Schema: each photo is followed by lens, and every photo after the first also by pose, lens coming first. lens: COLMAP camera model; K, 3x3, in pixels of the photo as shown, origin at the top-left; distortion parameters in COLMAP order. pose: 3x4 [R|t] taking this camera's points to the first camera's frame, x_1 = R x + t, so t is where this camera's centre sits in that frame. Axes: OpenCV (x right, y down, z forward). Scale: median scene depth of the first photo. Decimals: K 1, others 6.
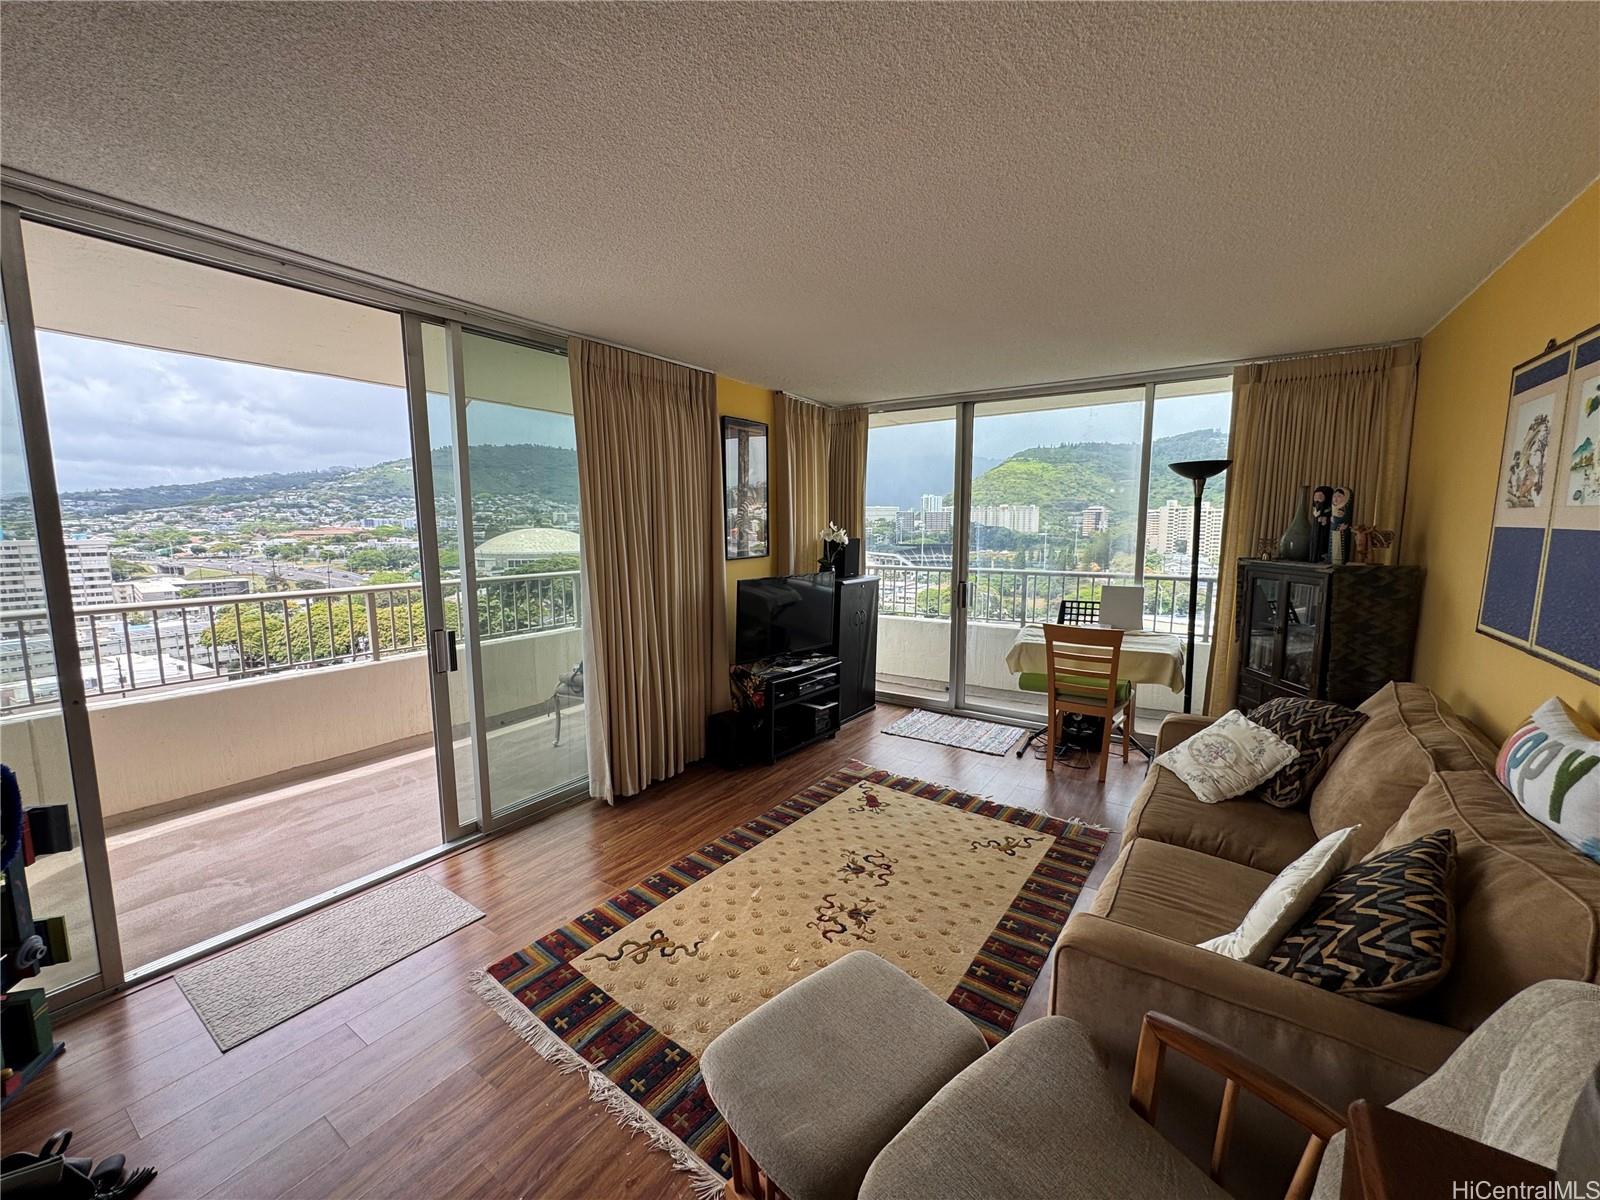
lens RADIAL K [[641.2, 0, 799.0], [0, 641.2, 601.3], [0, 0, 1]] dist [-0.005122, 0.000931]
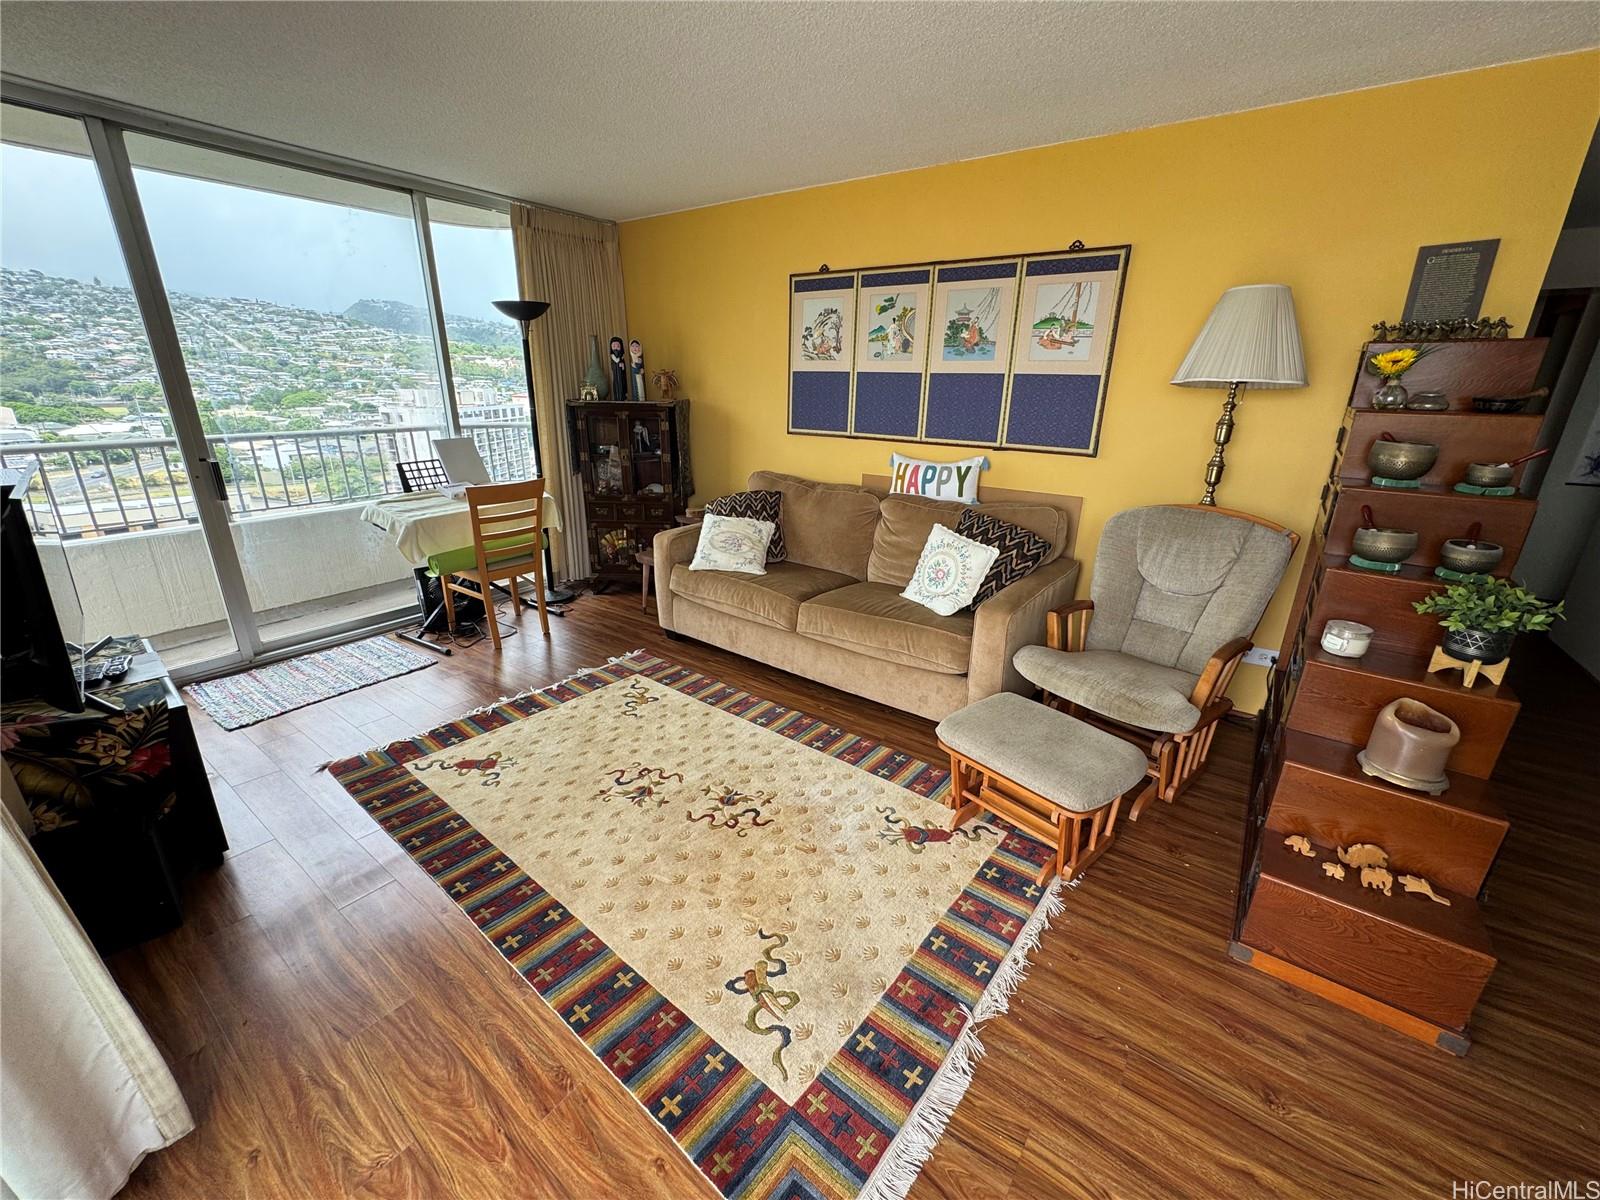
lens RADIAL K [[641.2, 0, 801.3], [0, 641.2, 600.2], [0, 0, 1]] dist [-0.005122, 0.000931]
pose [[0.025609, -0.320558, 0.946883, -0.586133], [0.108536, 0.942486, 0.316134, -0.056754], [-0.993763, 0.094676, 0.058928, 0.685738]]
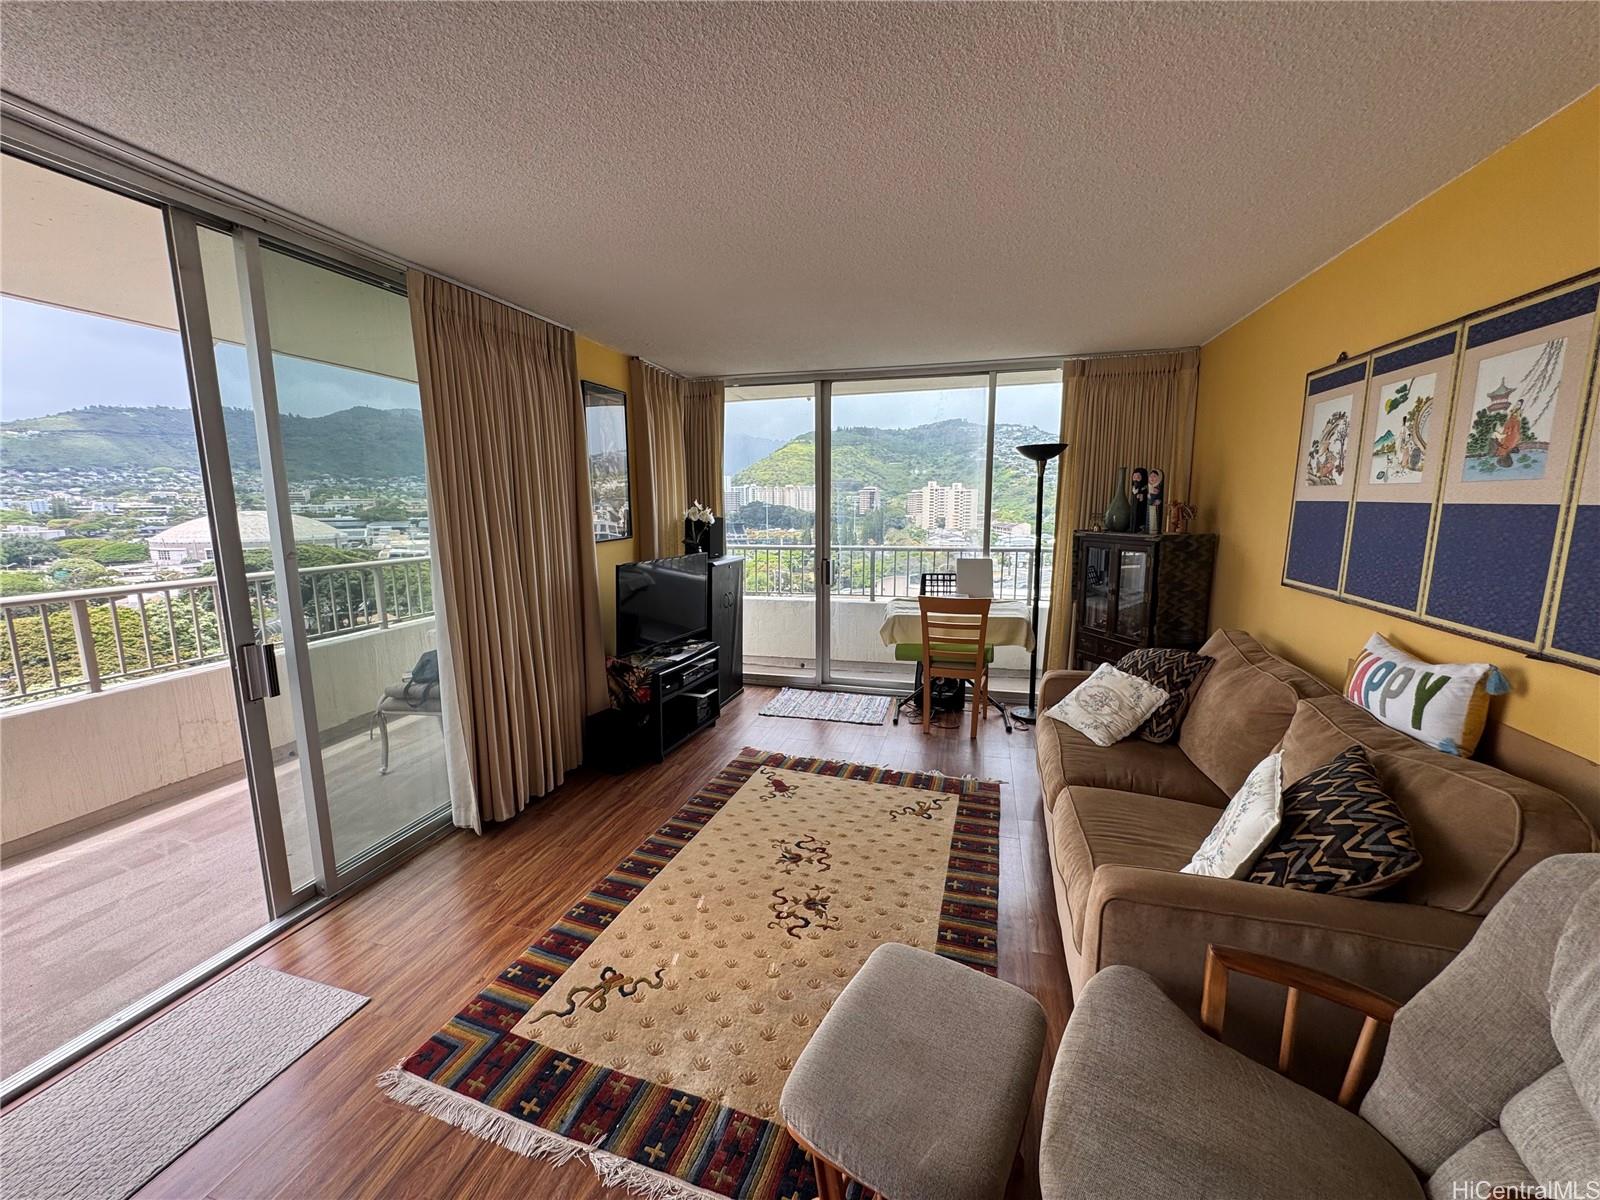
lens RADIAL K [[641.2, 0, 799.3], [0, 641.2, 601.1], [0, 0, 1]] dist [-0.005122, 0.000931]
pose [[0.948183, -0.052322, 0.313387, -0.176906], [0.042652, 0.998381, 0.037637, -0.006477], [-0.314849, -0.022320, 0.948879, 0.080171]]
